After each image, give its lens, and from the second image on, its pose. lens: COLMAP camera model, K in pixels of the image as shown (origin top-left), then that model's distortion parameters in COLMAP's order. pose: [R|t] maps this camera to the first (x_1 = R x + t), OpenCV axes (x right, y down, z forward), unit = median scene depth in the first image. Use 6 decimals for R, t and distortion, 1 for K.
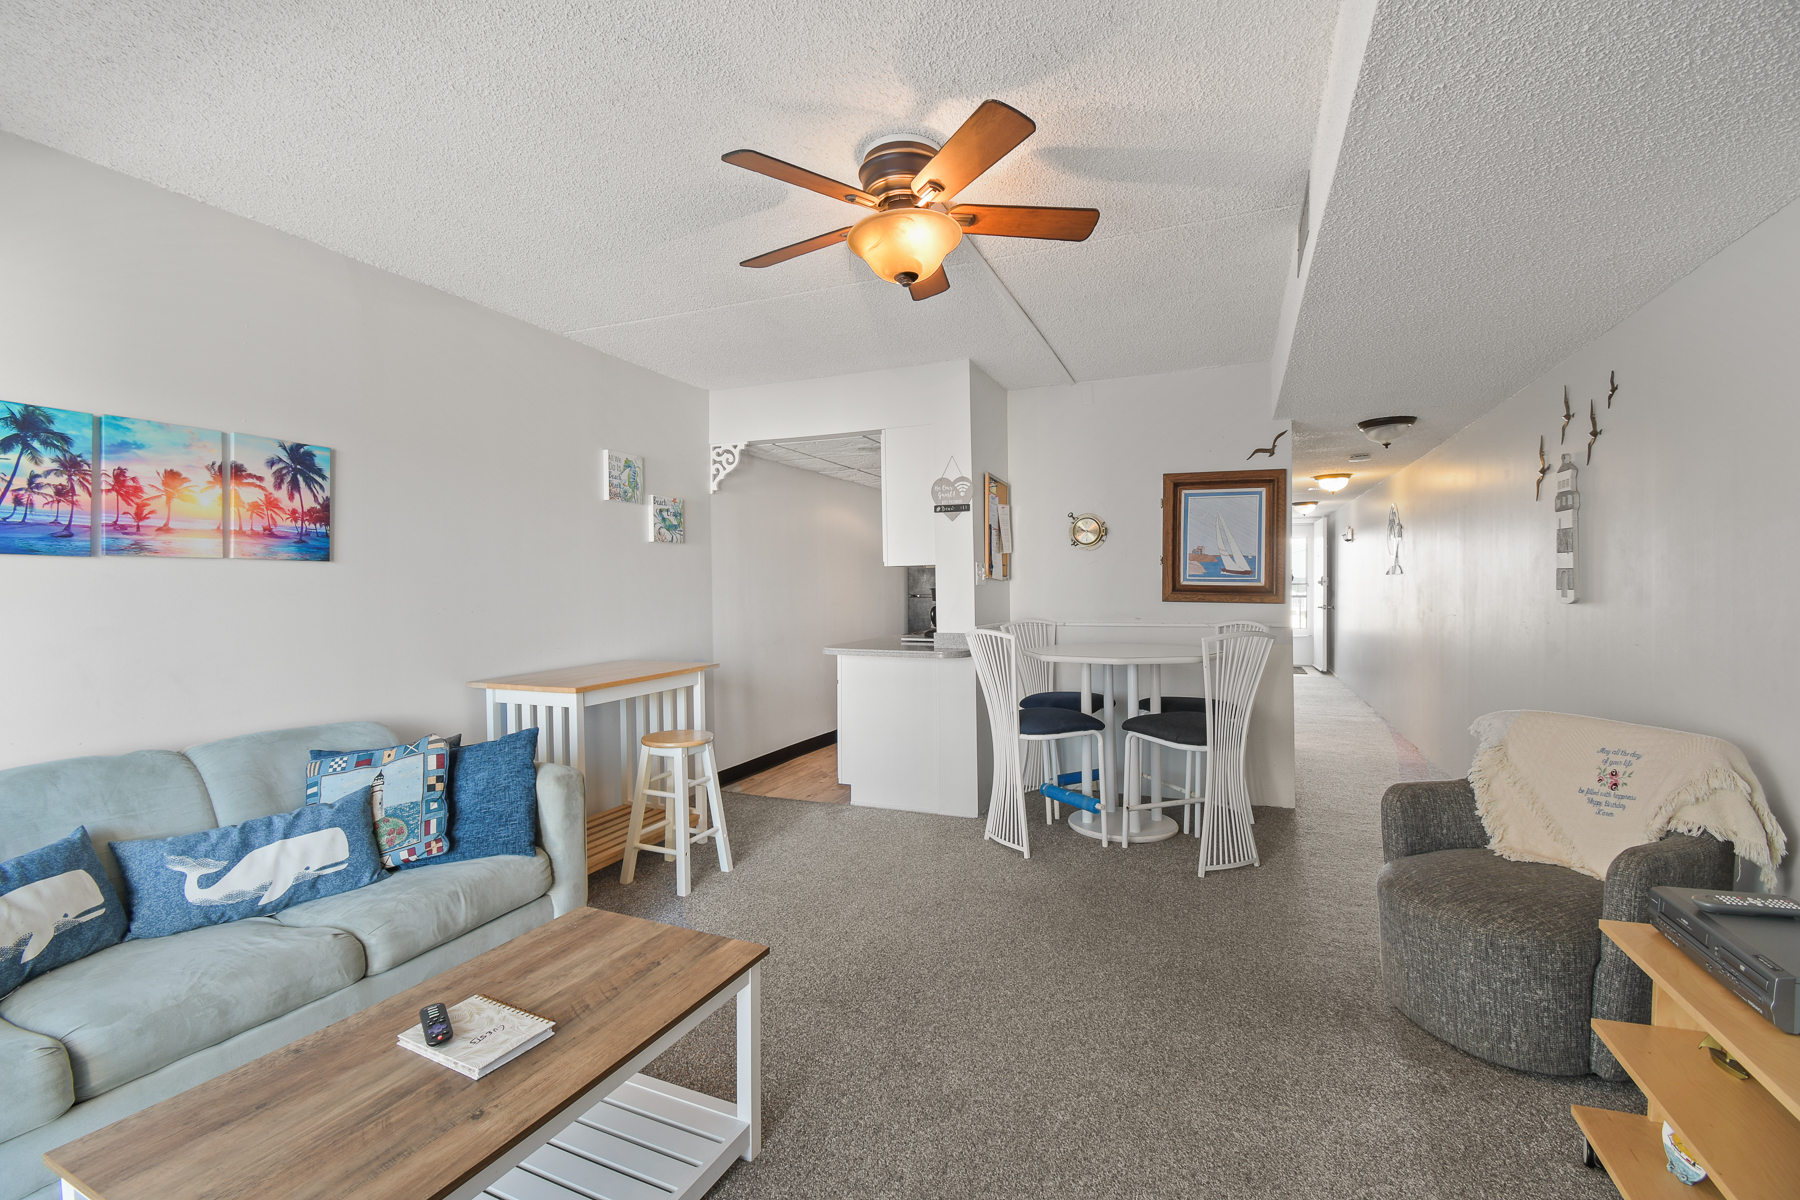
lens RADIAL K [[793.7, 0, 892.5], [0, 793.7, 594.7], [0, 0, 1]] dist [0.018048, -0.024888]
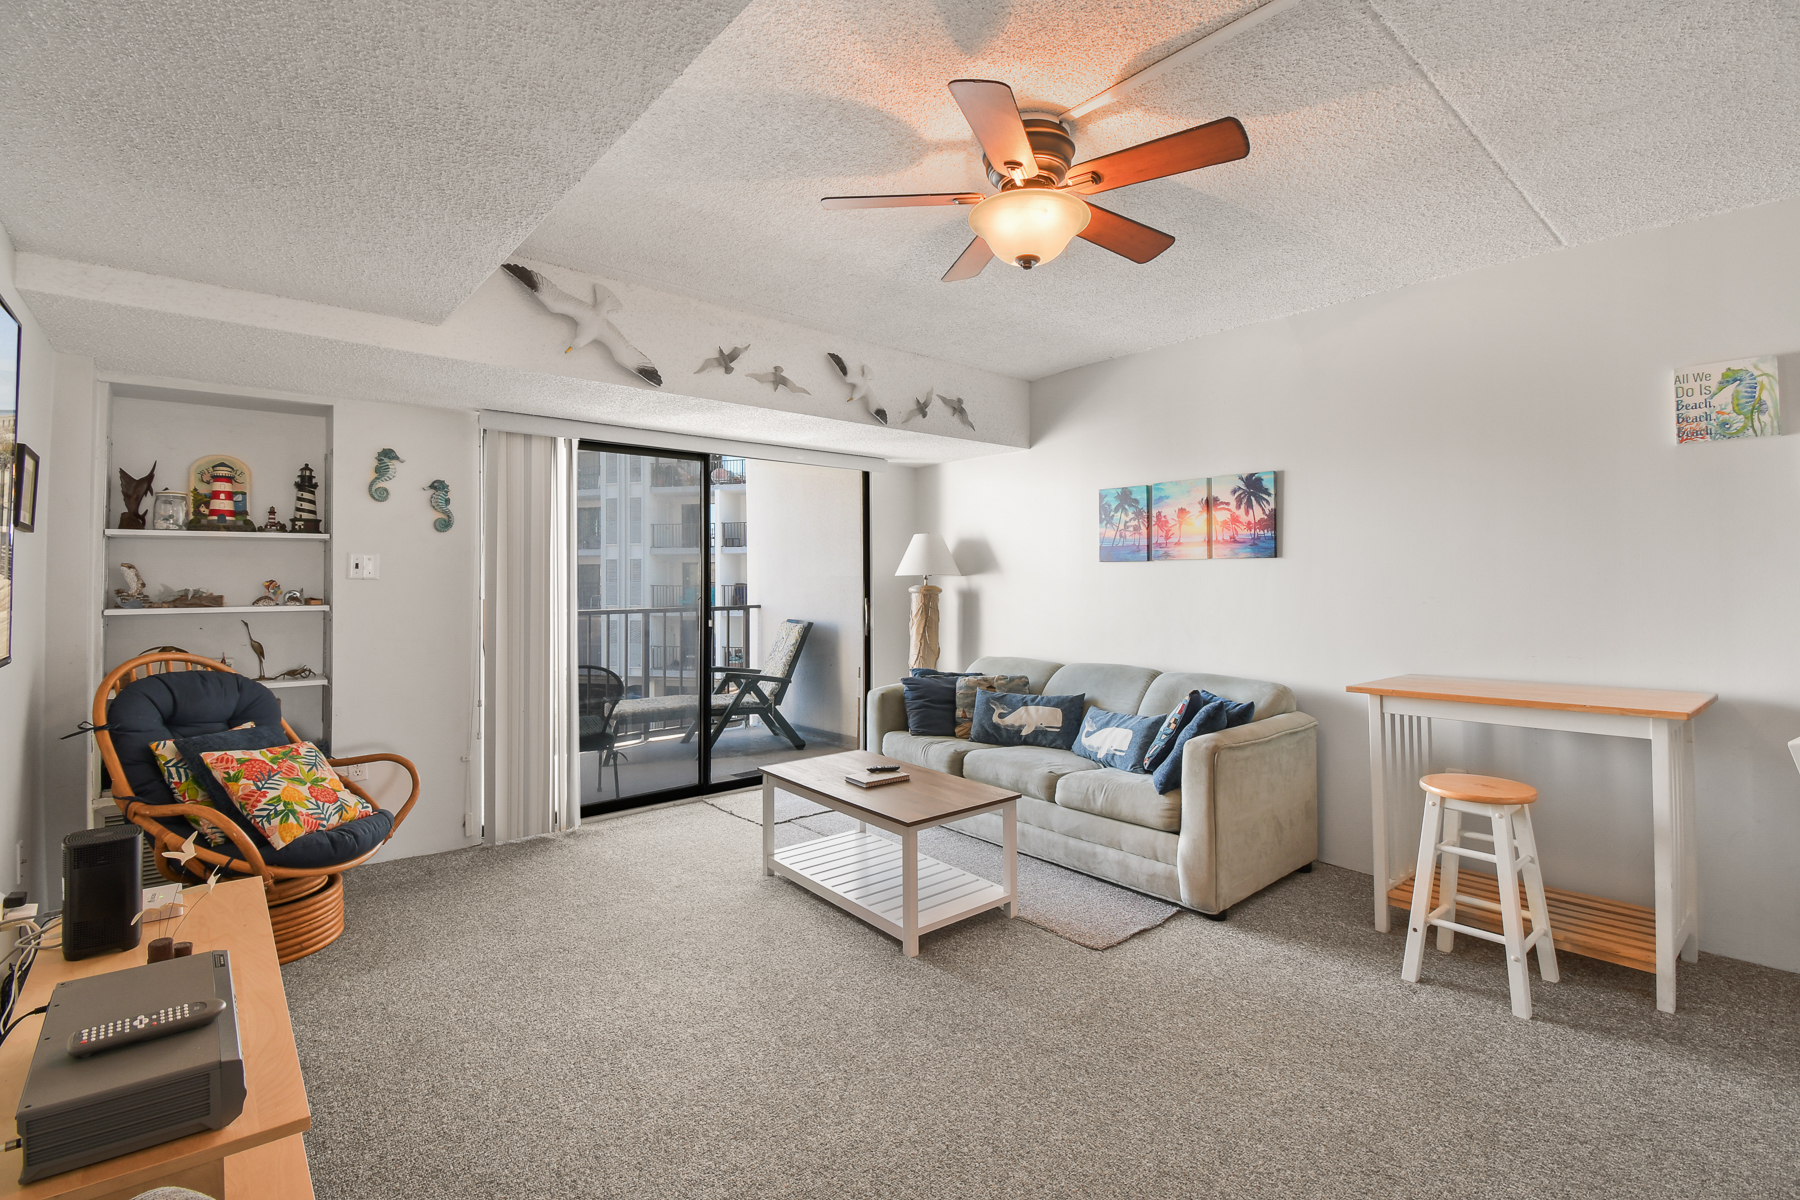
lens RADIAL K [[805.0, 0, 884.4], [0, 805.0, 559.7], [0, 0, 1]] dist [0.018743, -0.027166]
pose [[-0.457167, -0.012049, -0.889299, 0.801502], [-0.000678, 0.999913, -0.013200, -0.021689], [0.889381, -0.005432, -0.457135, 1.087084]]
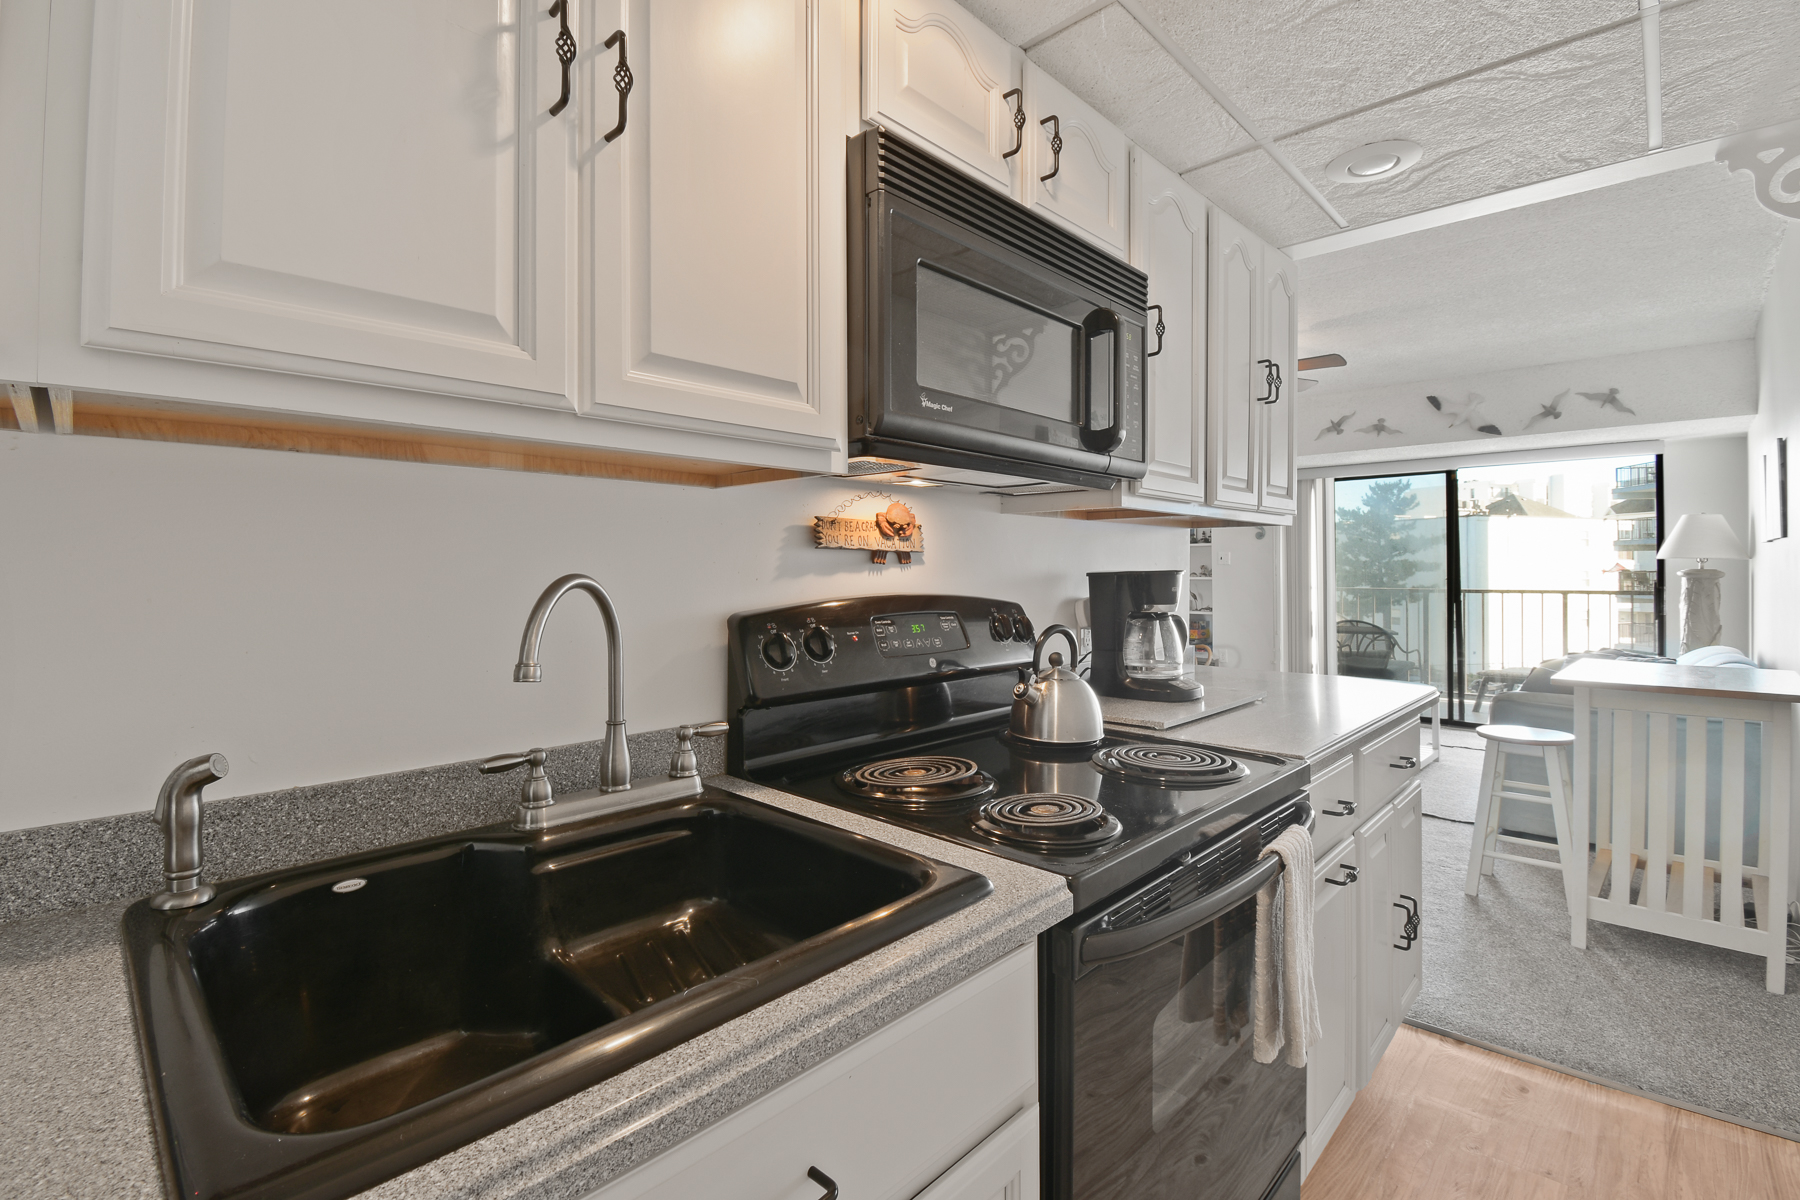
lens RADIAL K [[814.9, 0, 895.6], [0, 814.9, 567.9], [0, 0, 1]] dist [0.021976, -0.026606]
pose [[-0.935305, 0.014808, 0.353532, 0.072962], [0.016964, 0.999852, 0.003001, -0.024337], [-0.353435, 0.008804, -0.935418, 2.657457]]
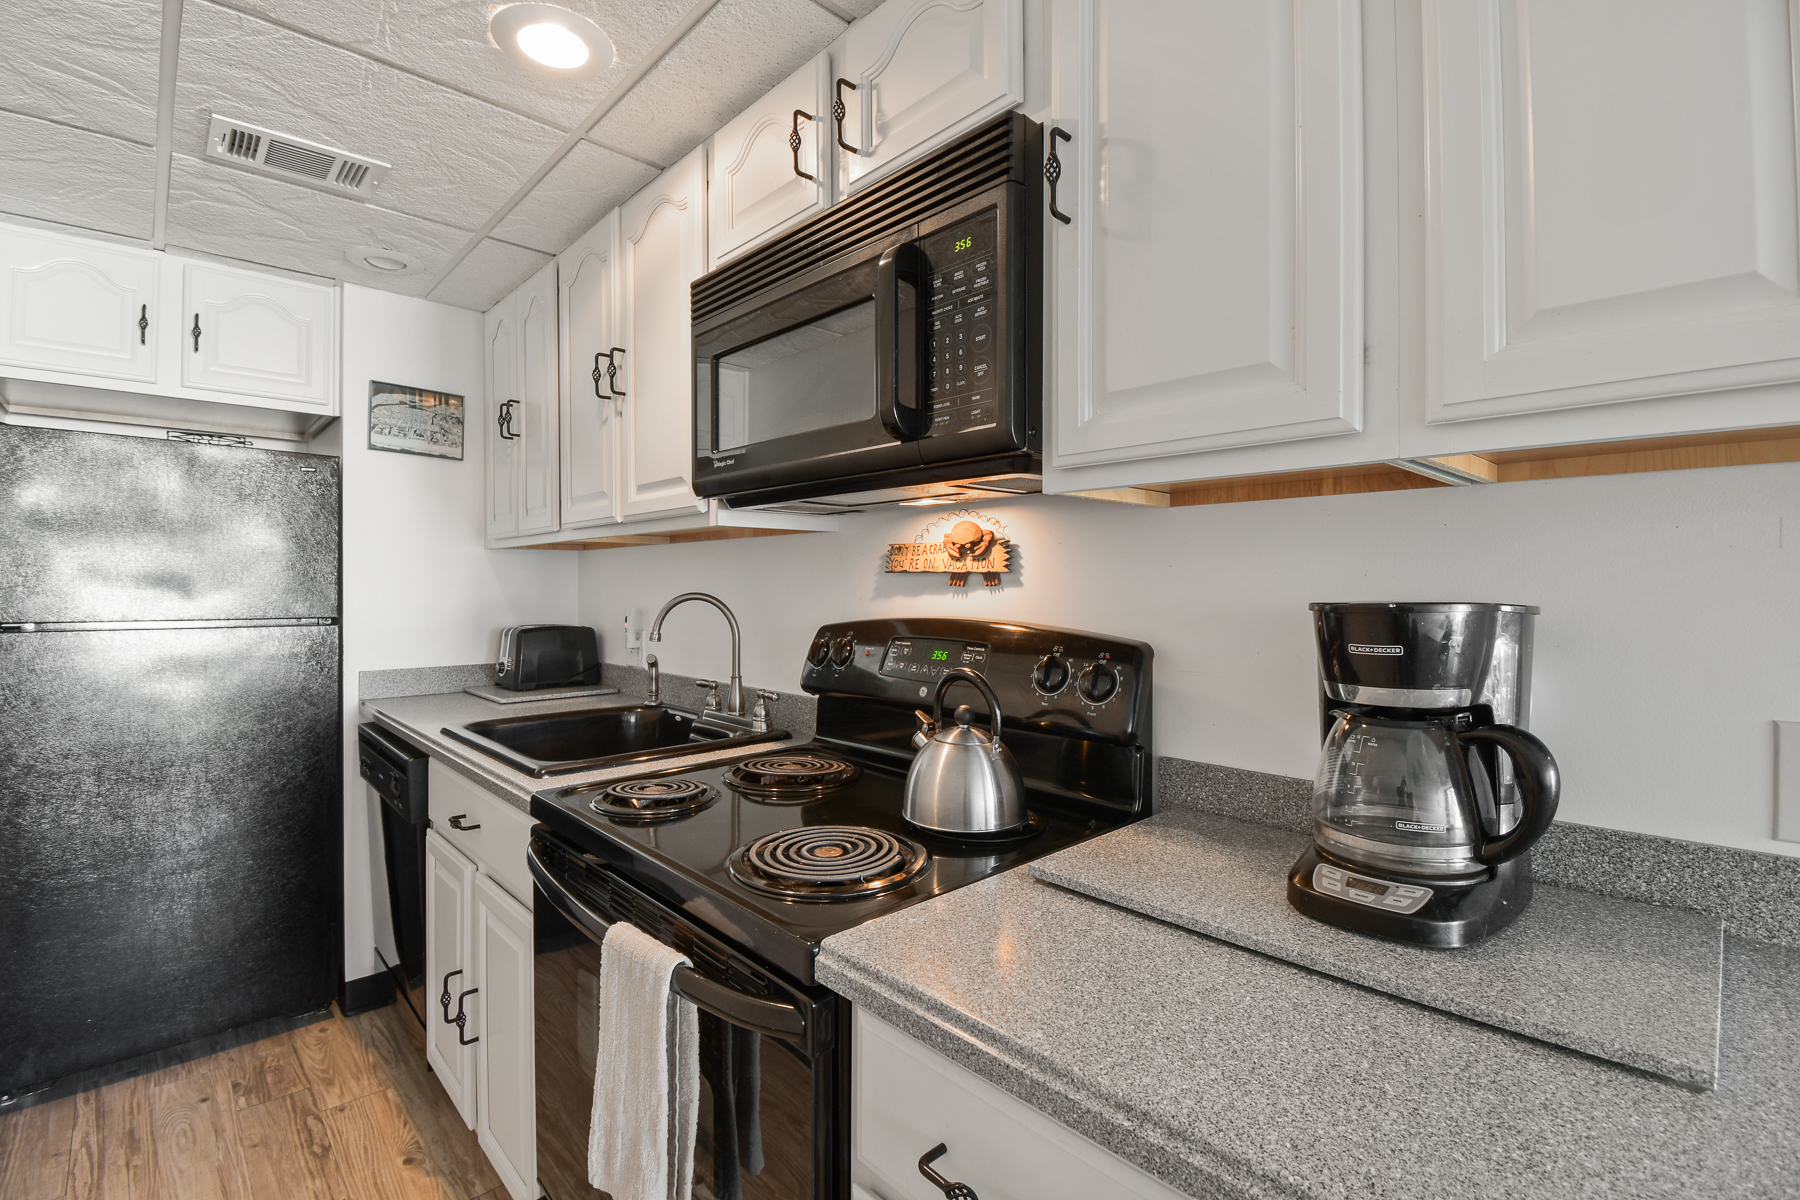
lens RADIAL K [[806.3, 0, 883.5], [0, 806.3, 589.3], [0, 0, 1]] dist [0.023322, -0.028283]
pose [[0.412096, 0.002132, 0.911138, -0.244850], [0.007784, 0.999953, -0.005860, -0.020493], [-0.911107, 0.009507, 0.412060, 1.920685]]
